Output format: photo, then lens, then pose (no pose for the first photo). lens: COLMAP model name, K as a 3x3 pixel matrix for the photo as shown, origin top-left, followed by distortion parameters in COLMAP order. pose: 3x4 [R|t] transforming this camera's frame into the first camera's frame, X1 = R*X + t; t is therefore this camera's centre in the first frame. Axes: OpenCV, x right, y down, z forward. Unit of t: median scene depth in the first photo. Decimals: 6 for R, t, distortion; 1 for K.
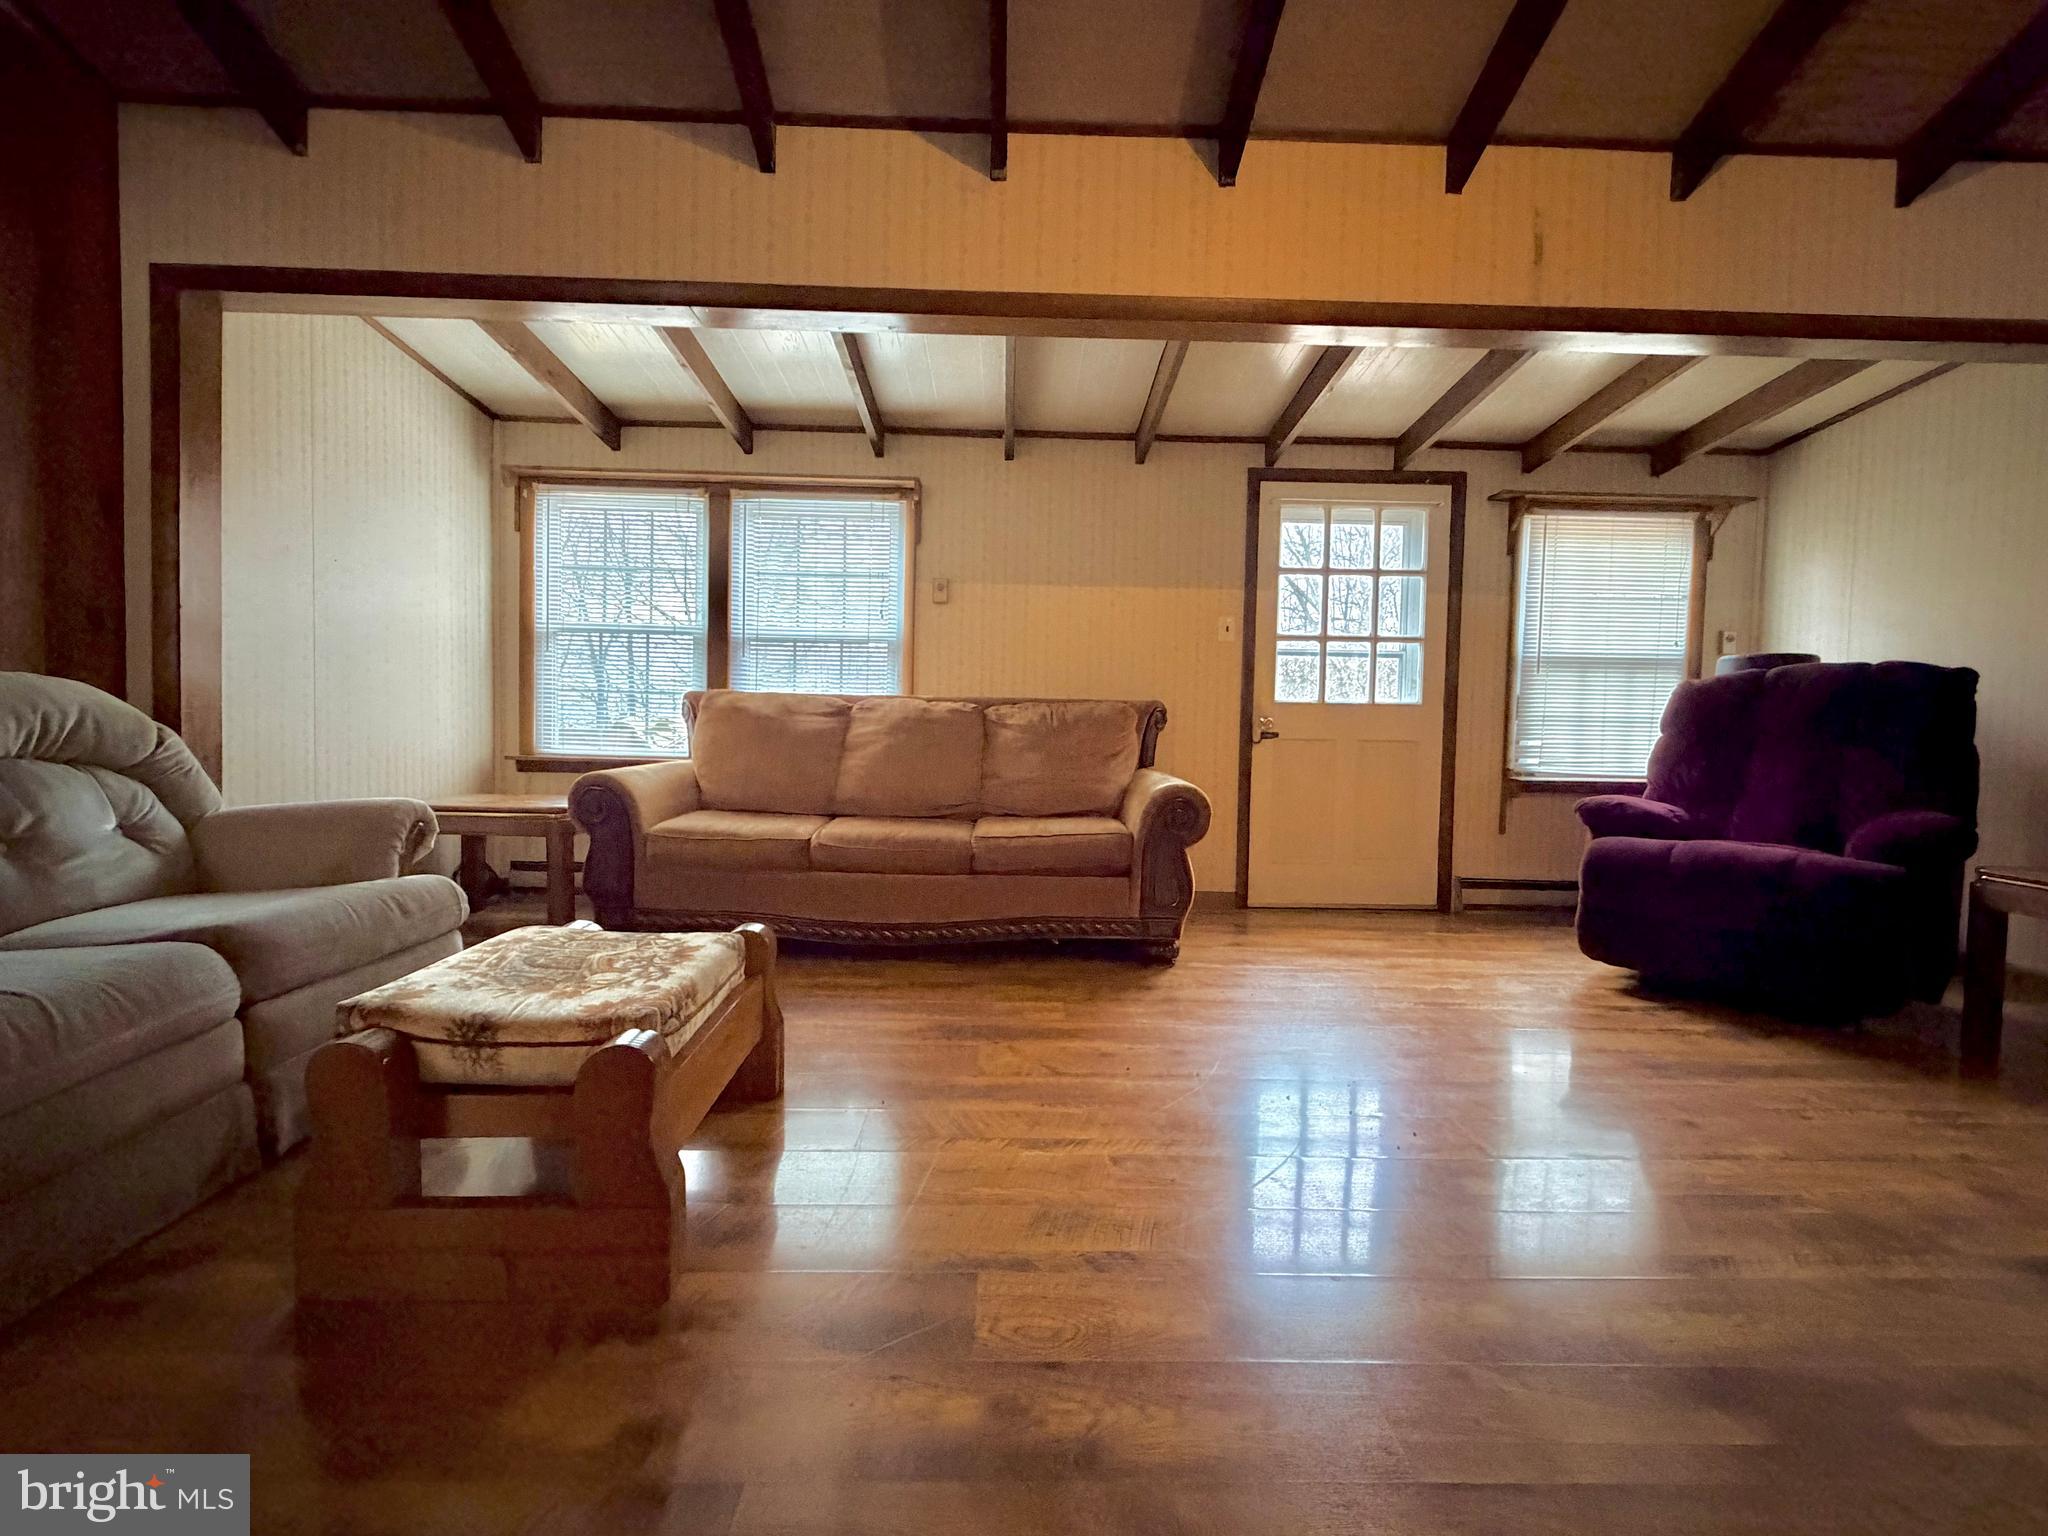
lens RADIAL K [[907.1, 0, 1024.0], [0, 907.1, 768.0], [0, 0, 1]] dist [-0.000701, 0.001012]
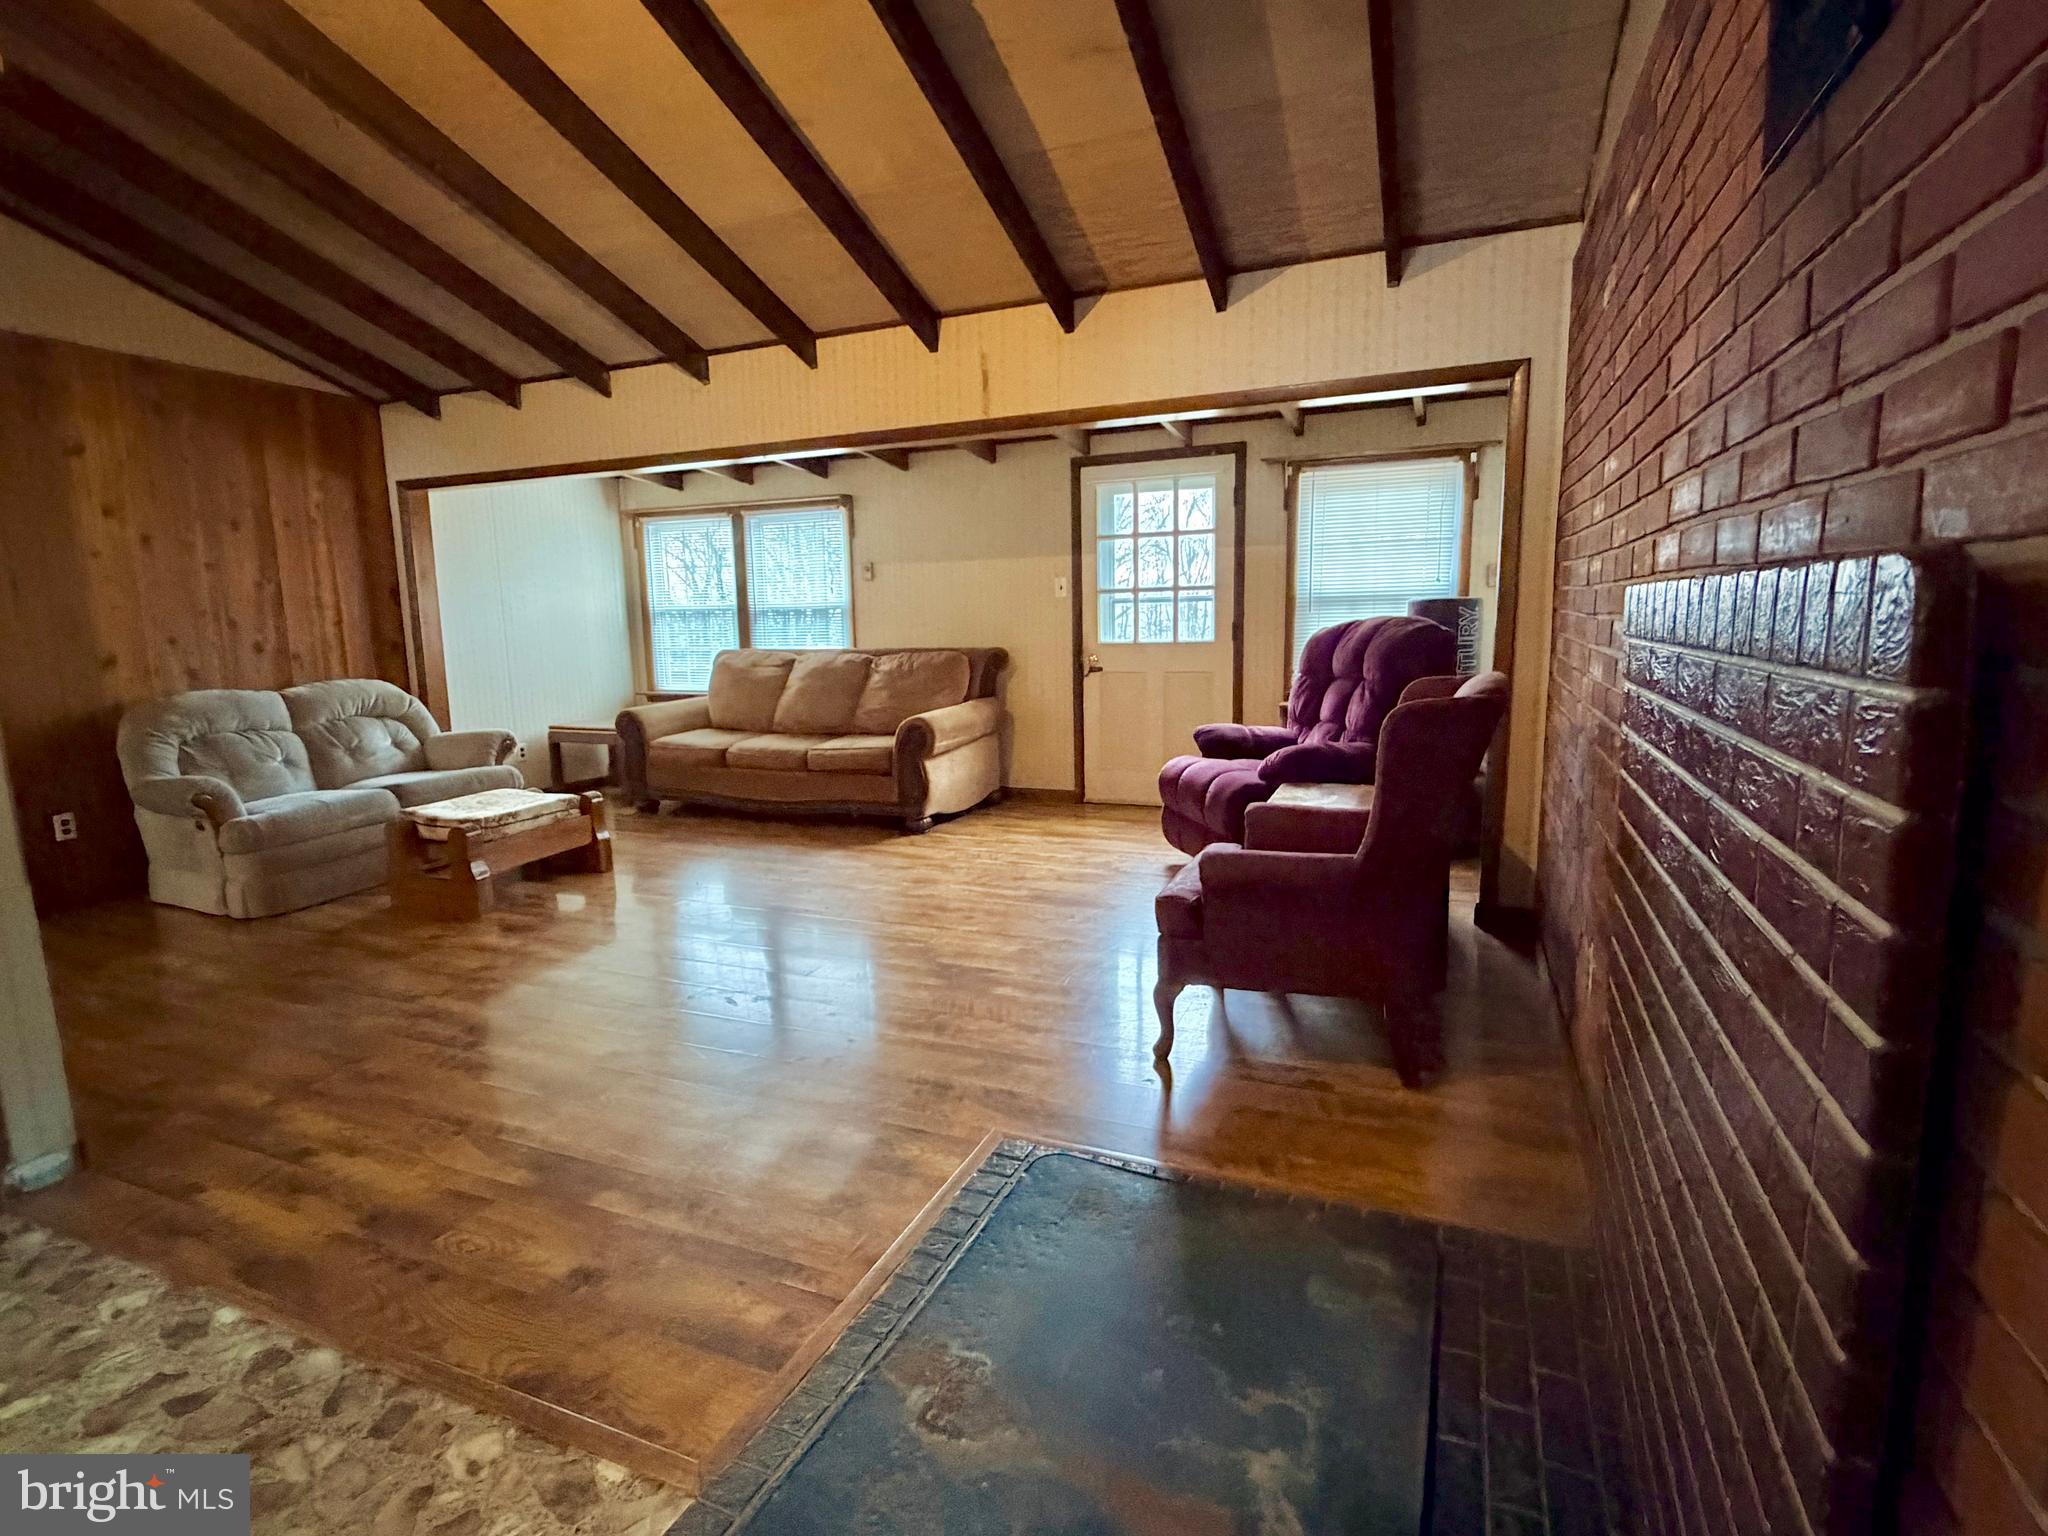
lens RADIAL K [[1021.9, 0, 1024.0], [0, 1021.9, 768.0], [0, 0, 1]] dist [0.001682, -0.000943]
pose [[0.908773, 0.021241, -0.416751, 0.795895], [0.025692, 0.993961, 0.106685, -0.055483], [0.416500, -0.107660, 0.902739, -0.360812]]
